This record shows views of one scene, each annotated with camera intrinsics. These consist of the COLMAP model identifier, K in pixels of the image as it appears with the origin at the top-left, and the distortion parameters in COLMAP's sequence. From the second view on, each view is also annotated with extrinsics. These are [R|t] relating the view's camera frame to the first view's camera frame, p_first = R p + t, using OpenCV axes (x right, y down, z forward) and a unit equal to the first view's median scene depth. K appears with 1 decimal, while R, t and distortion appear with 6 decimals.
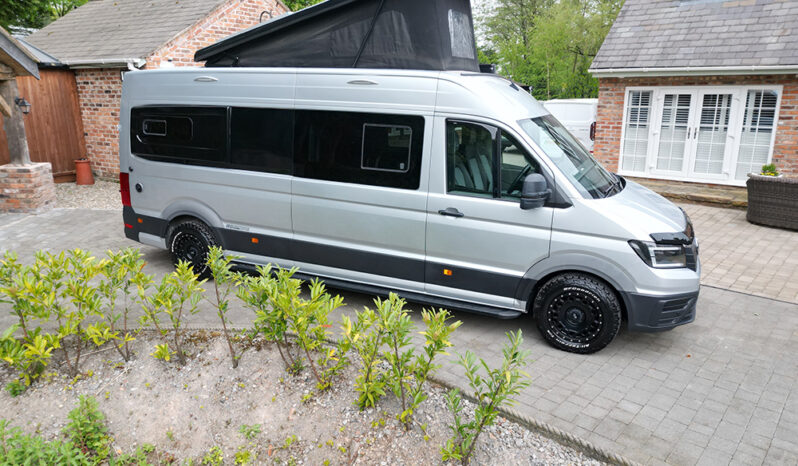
lens RADIAL K [[565.6, 0, 399.0], [0, 565.6, 233.0], [0, 0, 1]] dist [0.078044, -0.074208]
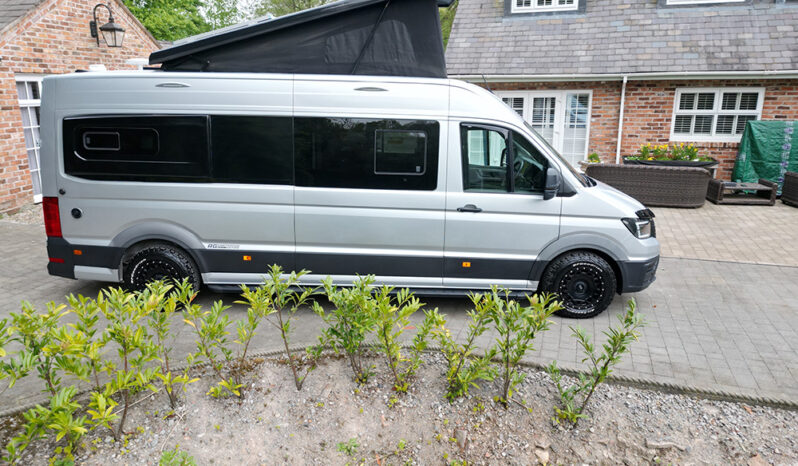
lens RADIAL K [[565.6, 0, 399.0], [0, 565.6, 233.0], [0, 0, 1]] dist [0.078044, -0.074208]
pose [[0.917567, -0.099127, 0.385026, -0.415843], [0.100033, 0.994826, 0.017732, -0.021113], [-0.384792, 0.022245, 0.922735, 0.047002]]
